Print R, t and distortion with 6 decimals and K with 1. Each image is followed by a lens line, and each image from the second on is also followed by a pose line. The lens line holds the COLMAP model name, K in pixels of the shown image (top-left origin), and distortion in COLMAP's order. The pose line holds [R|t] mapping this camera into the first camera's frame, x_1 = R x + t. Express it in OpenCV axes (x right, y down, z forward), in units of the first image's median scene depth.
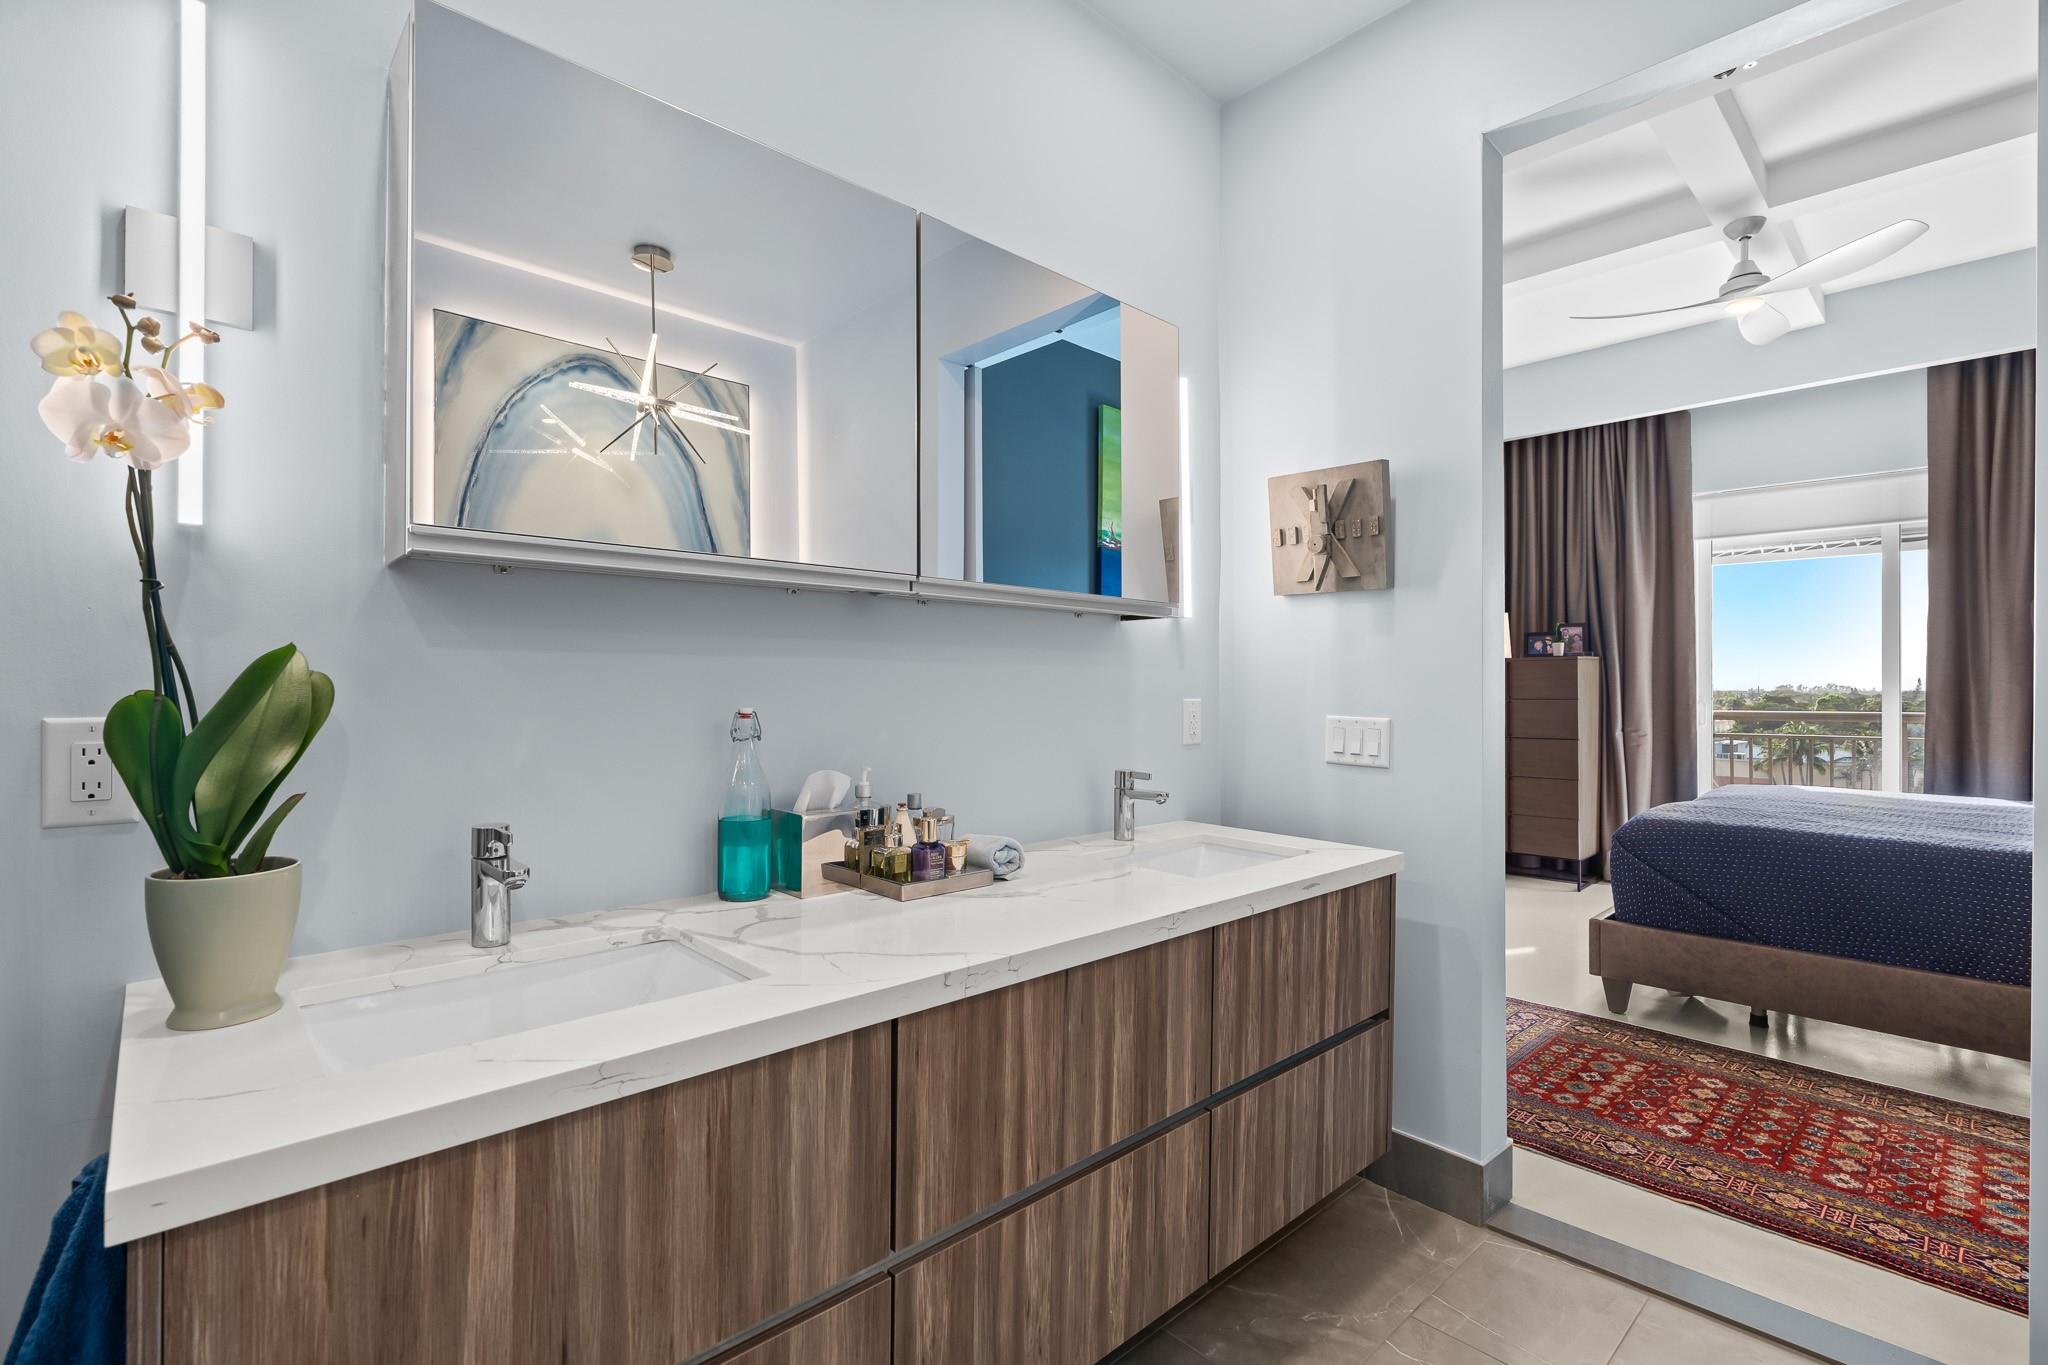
lens RADIAL K [[953.4, 0, 1004.3], [0, 953.4, 694.2], [0, 0, 1]] dist [0.017708, 0.000372]
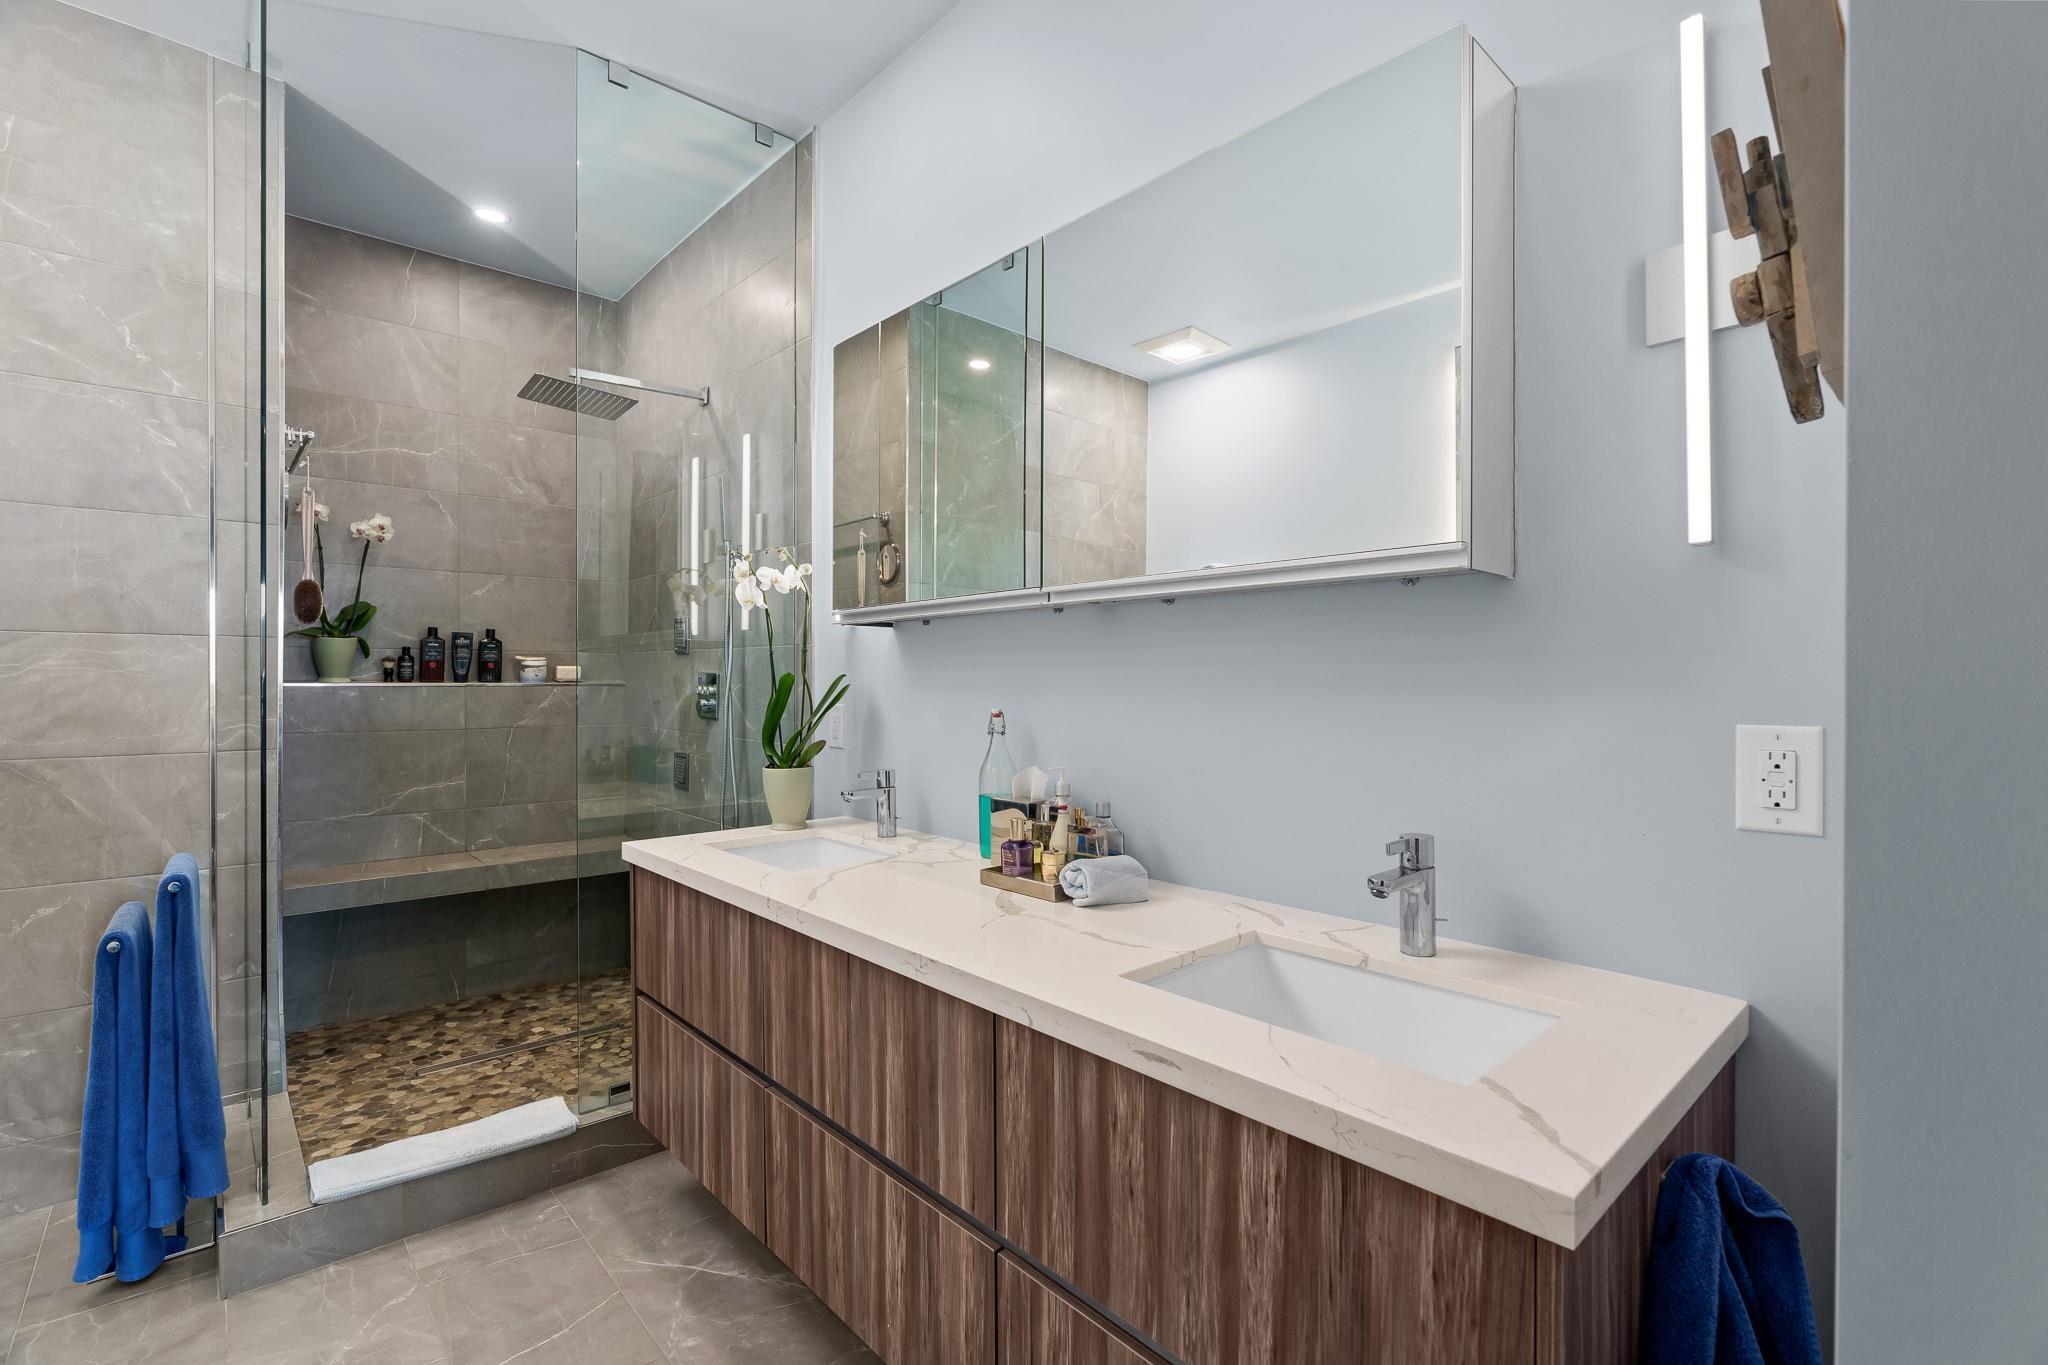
lens RADIAL K [[953.4, 0, 1027.5], [0, 953.4, 664.1], [0, 0, 1]] dist [0.017708, 0.000372]
pose [[-0.037580, -0.013228, -0.999206, 1.057514], [0.004276, 0.999901, -0.013398, -0.030016], [0.999284, -0.004776, -0.037520, 1.123906]]
